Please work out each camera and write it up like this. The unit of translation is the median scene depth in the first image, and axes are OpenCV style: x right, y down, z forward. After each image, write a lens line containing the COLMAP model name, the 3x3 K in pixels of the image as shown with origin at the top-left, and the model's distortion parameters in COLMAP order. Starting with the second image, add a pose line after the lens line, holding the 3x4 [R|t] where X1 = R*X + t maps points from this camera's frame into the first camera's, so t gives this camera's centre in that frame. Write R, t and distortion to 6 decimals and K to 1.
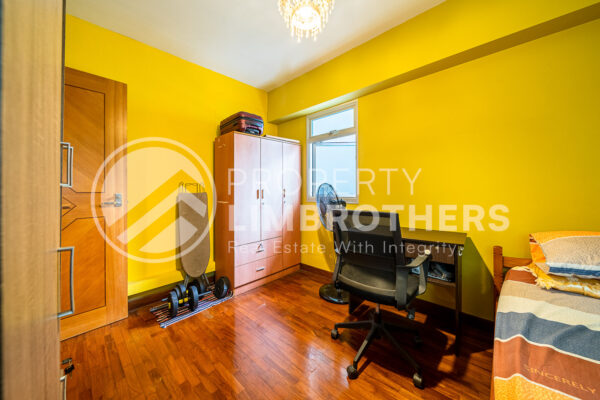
lens RADIAL K [[216.3, 0, 301.3], [0, 216.3, 189.2], [0, 0, 1]] dist [-0.000200, -0.000146]
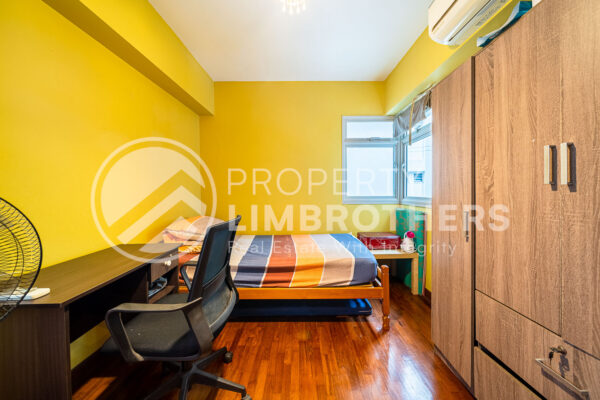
lens RADIAL K [[216.3, 0, 301.3], [0, 216.3, 189.2], [0, 0, 1]] dist [-0.000200, -0.000146]
pose [[-0.693389, 0.007078, 0.720529, -0.324585], [0.005816, 0.999974, -0.004226, -0.004602], [-0.720540, 0.001261, -0.693412, 0.857994]]
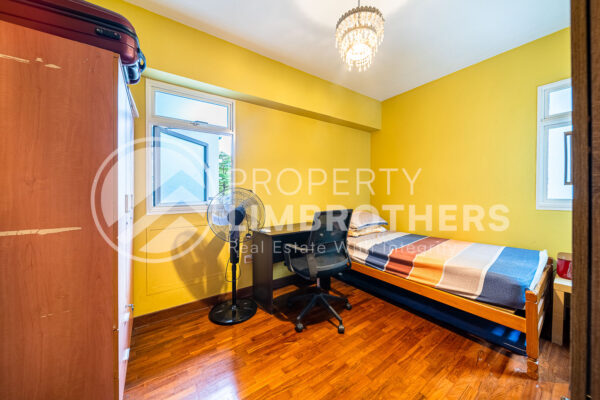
lens RADIAL K [[216.3, 0, 301.3], [0, 216.3, 189.2], [0, 0, 1]] dist [-0.000200, -0.000146]
pose [[0.197193, 0.025090, 0.980044, -0.681751], [0.007306, 0.999607, -0.027061, 0.008266], [-0.980337, 0.012496, 0.196932, 0.573279]]
